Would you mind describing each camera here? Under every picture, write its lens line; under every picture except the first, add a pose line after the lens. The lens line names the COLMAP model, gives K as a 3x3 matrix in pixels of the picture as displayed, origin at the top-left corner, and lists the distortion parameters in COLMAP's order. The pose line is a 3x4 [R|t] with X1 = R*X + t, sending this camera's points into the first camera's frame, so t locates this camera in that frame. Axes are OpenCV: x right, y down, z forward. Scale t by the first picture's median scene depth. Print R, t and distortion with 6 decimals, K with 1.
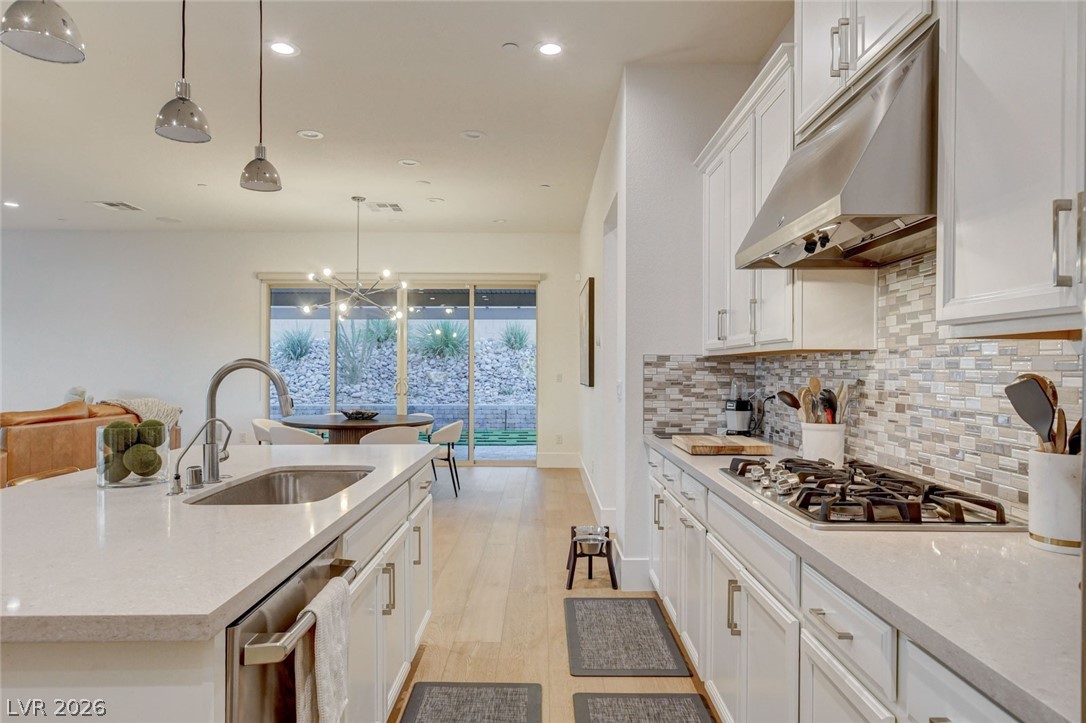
lens RADIAL K [[690.4, 0, 542.0], [0, 690.4, 367.8], [0, 0, 1]] dist [-0.005984, 0.003338]
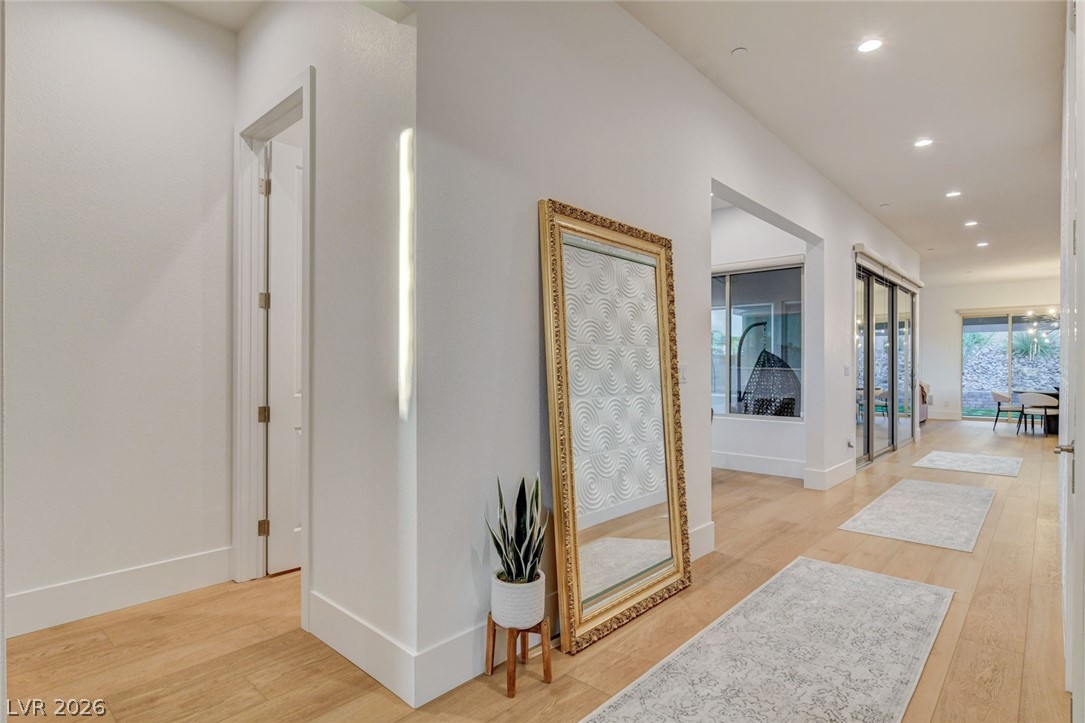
lens RADIAL K [[565.0, 0, 540.9], [0, 565.0, 365.4], [0, 0, 1]] dist [-0.012658, -0.000181]
pose [[0.741316, -0.003776, -0.671146, -0.323767], [0.000804, 0.999988, -0.004737, 0.012077], [0.671156, 0.002972, 0.741310, -1.033072]]
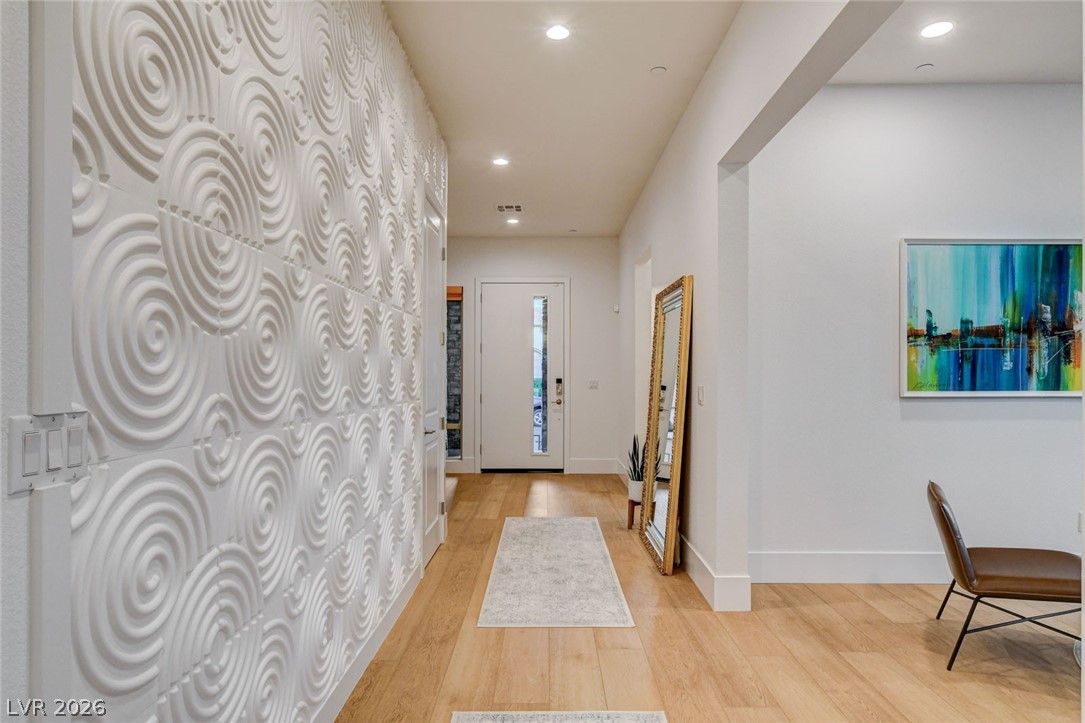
lens RADIAL K [[650.7, 0, 537.5], [0, 650.7, 365.9], [0, 0, 1]] dist [-0.020725, 0.001306]
pose [[-0.999918, -0.007094, 0.010703, -0.429846], [-0.007202, 0.999922, -0.010175, -0.002234], [-0.010629, -0.010252, -0.999891, 0.017765]]
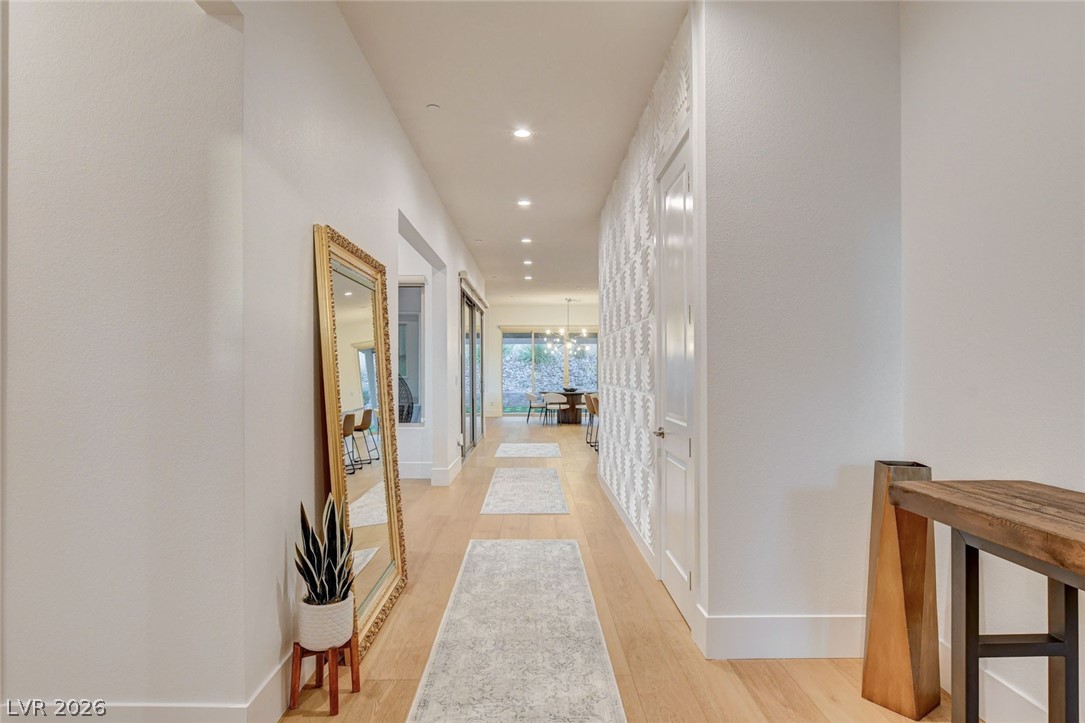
lens RADIAL K [[603.0, 0, 542.5], [0, 603.0, 361.5], [0, 0, 1]] dist [-0.002505, -0.000259]
pose [[0.999745, -0.005919, 0.021784, -0.431987], [0.006229, 0.999880, -0.014176, -0.000909], [-0.021698, 0.014308, 0.999662, -1.158610]]
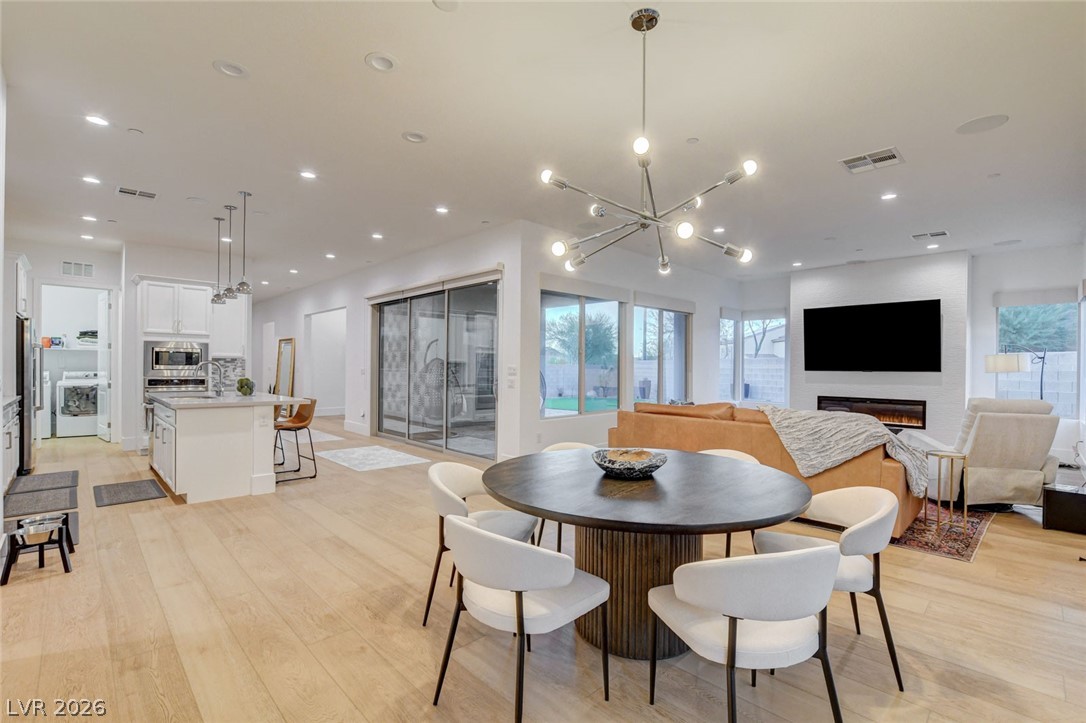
lens RADIAL K [[488.3, 0, 542.3], [0, 488.3, 369.1], [0, 0, 1]] dist [-0.021285, 0.000941]
pose [[-0.714762, -0.007346, -0.699329, 0.022772], [-0.012753, 0.999915, 0.002531, 0.000473], [0.699251, 0.010728, -0.714796, 1.294610]]
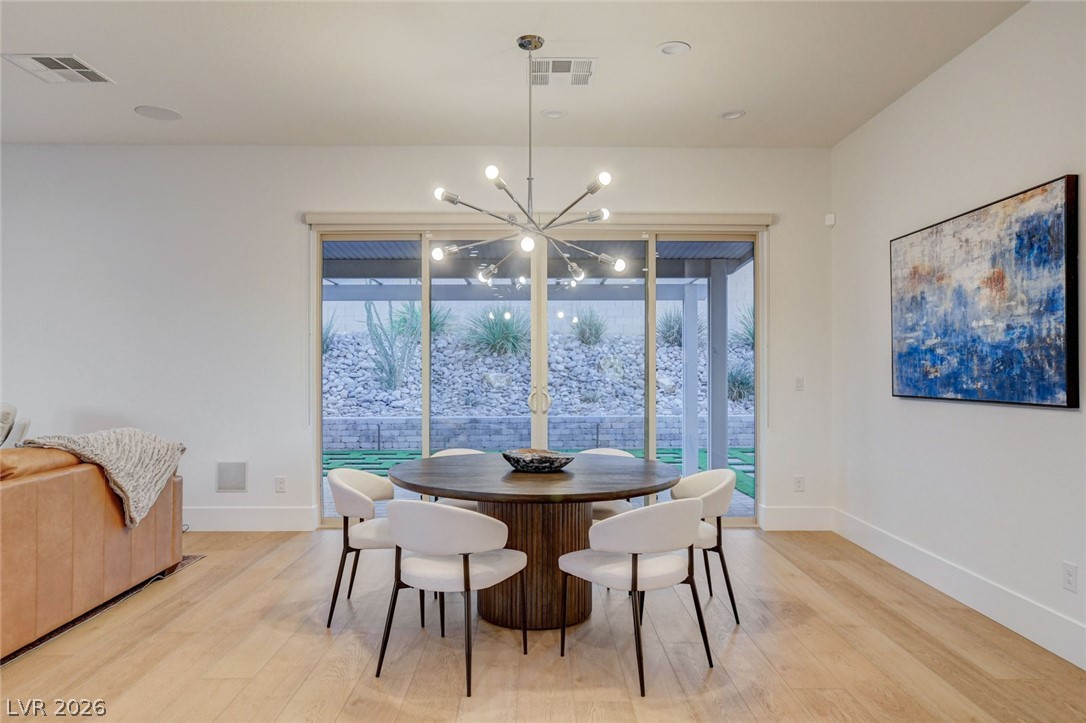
lens RADIAL K [[710.7, 0, 541.6], [0, 710.7, 368.4], [0, 0, 1]] dist [0.000439, 0.003726]
pose [[0.999912, -0.004612, 0.012410, -0.286412], [0.004592, 0.999988, 0.001565, -0.001875], [-0.012417, -0.001508, 0.999922, 0.503395]]
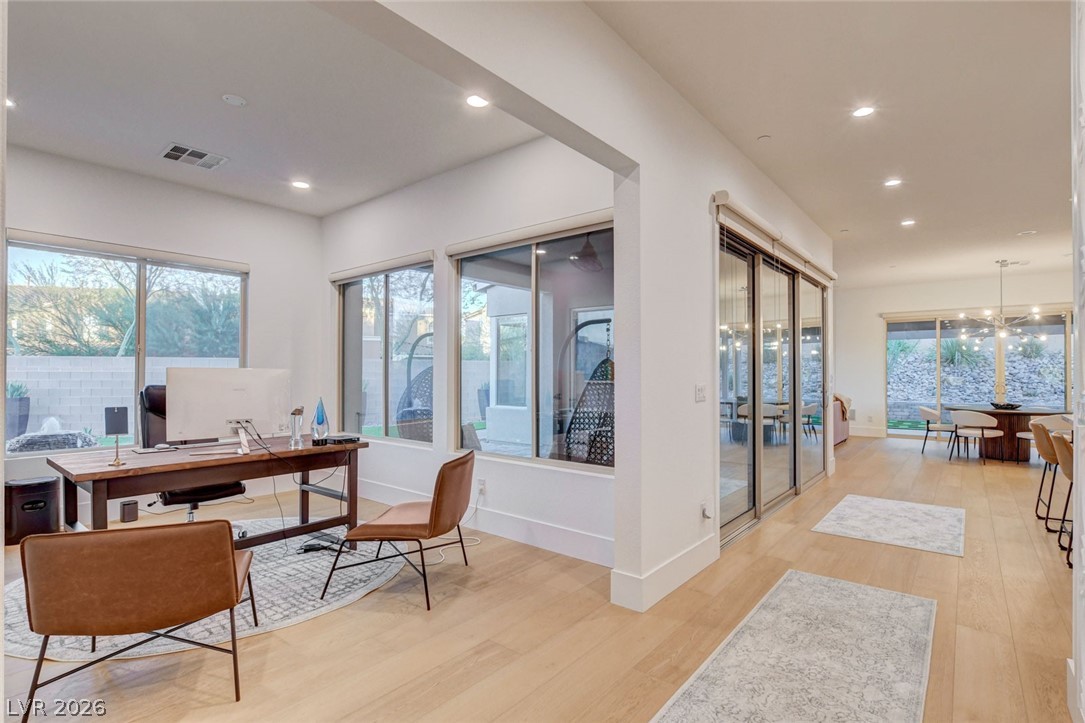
lens RADIAL K [[521.3, 0, 541.8], [0, 521.3, 364.8], [0, 0, 1]] dist [-0.019122, 0.000077]
pose [[0.774713, -0.012077, -0.632198, -0.361928], [0.001241, 0.999845, -0.017579, -0.002940], [0.632312, 0.012835, 0.774607, -0.526955]]
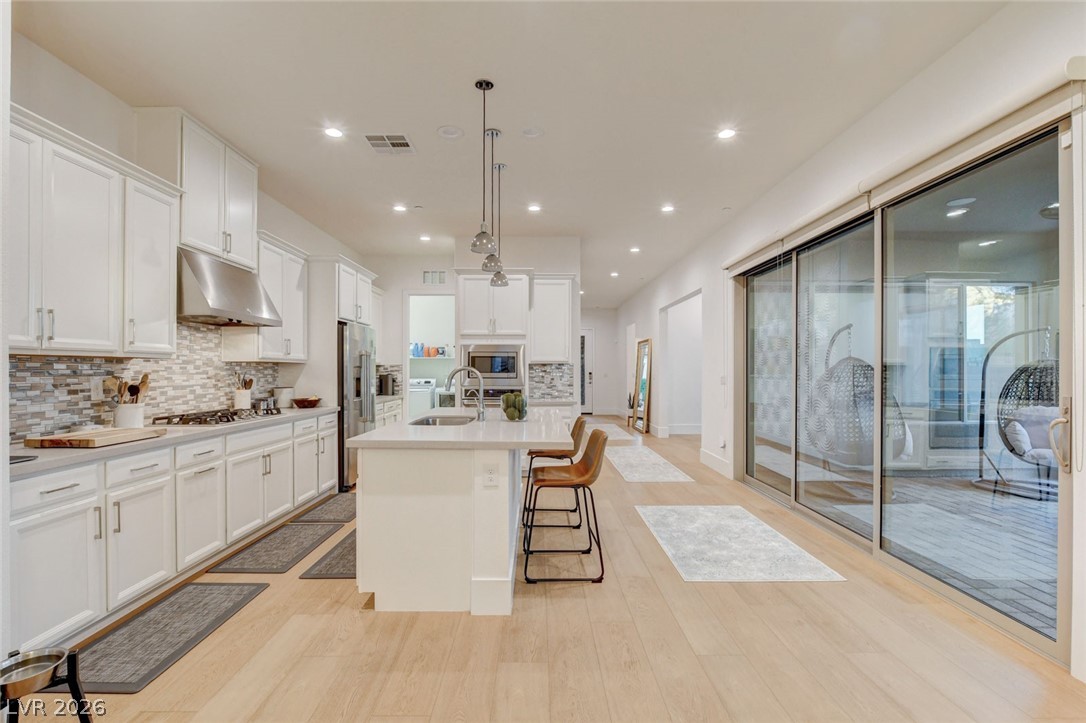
lens RADIAL K [[488.3, 0, 542.3], [0, 488.3, 369.1], [0, 0, 1]] dist [-0.021285, 0.000941]
pose [[-0.999930, -0.003566, -0.011273, -0.222321], [-0.003549, 0.999993, -0.001494, -0.000602], [0.011278, -0.001454, -0.999935, 0.876178]]
